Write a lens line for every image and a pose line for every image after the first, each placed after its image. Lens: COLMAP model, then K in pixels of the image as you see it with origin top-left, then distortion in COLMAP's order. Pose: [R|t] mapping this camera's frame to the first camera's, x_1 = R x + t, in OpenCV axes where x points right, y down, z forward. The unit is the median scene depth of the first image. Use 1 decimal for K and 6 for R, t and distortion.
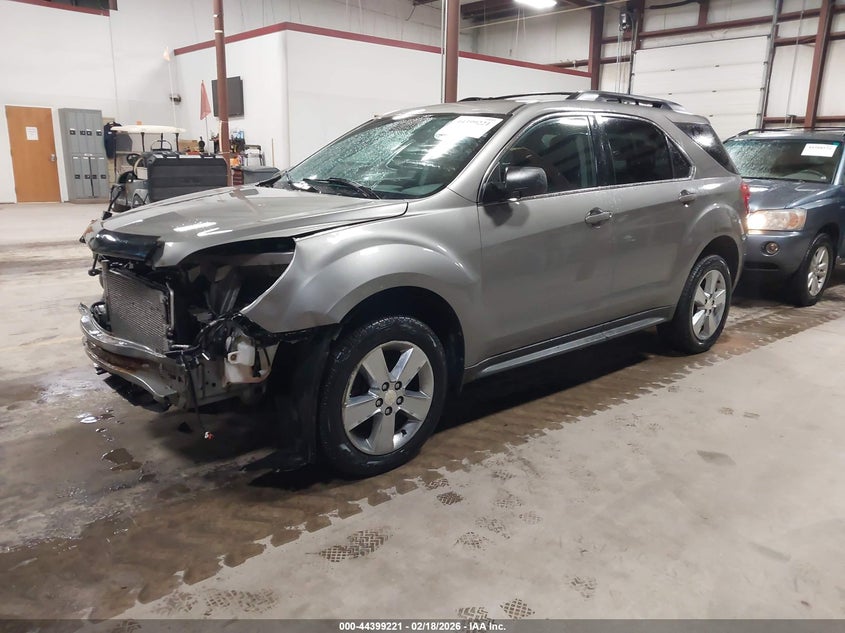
lens RADIAL K [[675.7, 0, 422.5], [0, 675.7, 316.5], [0, 0, 1]] dist [0.033521, -0.002940]
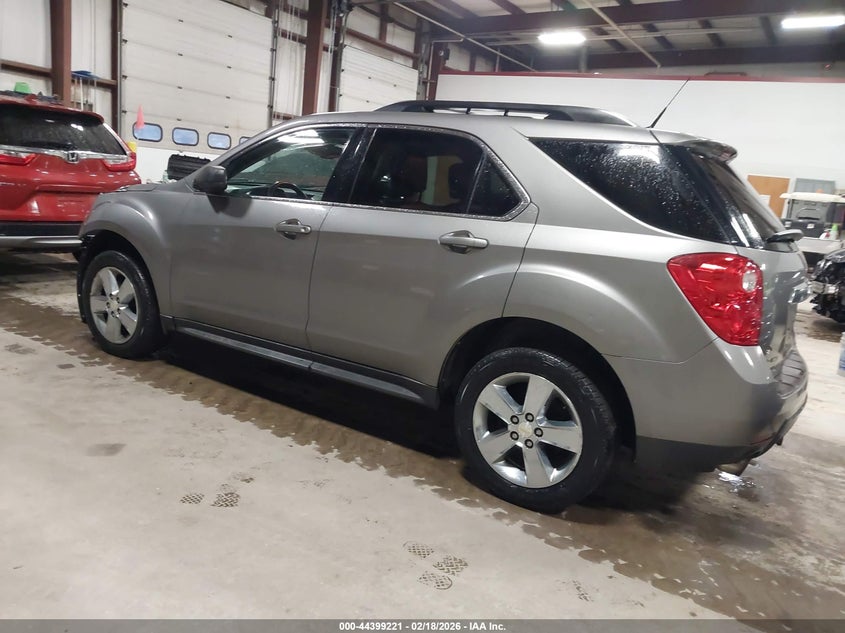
lens RADIAL K [[684.4, 0, 425.8], [0, 684.4, 304.9], [0, 0, 1]] dist [-0.004438, -0.007447]
pose [[0.252159, 0.181820, -0.950451, 1.349538], [-0.312360, 0.944907, 0.097889, -0.214904], [0.915886, 0.272199, 0.295060, 0.998096]]
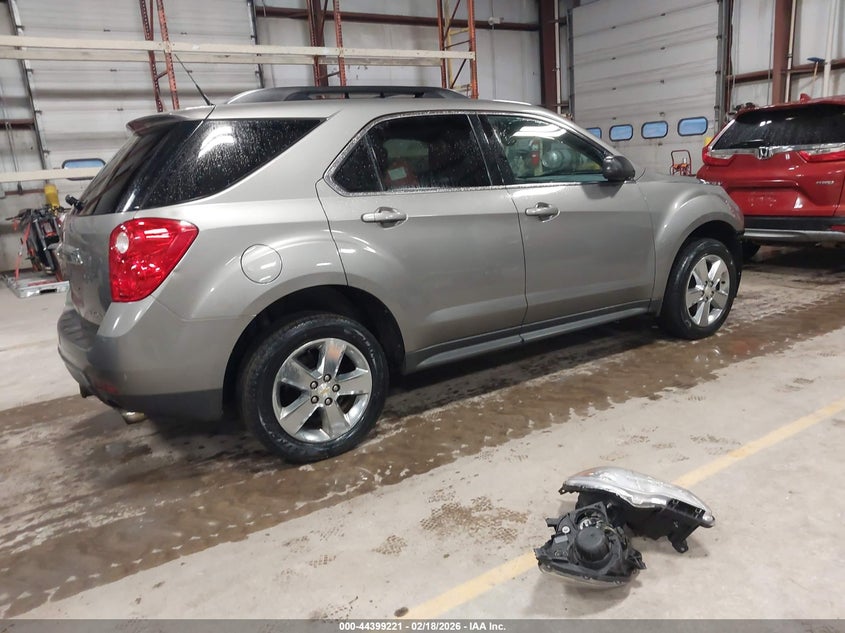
lens RADIAL K [[631.8, 0, 426.1], [0, 631.8, 314.9], [0, 0, 1]] dist [-0.004308, 0.000951]
pose [[-0.985730, -0.012047, 0.167902, 0.275838], [0.069199, 0.880263, 0.469413, -0.517426], [-0.153453, 0.474334, -0.866868, 2.116052]]
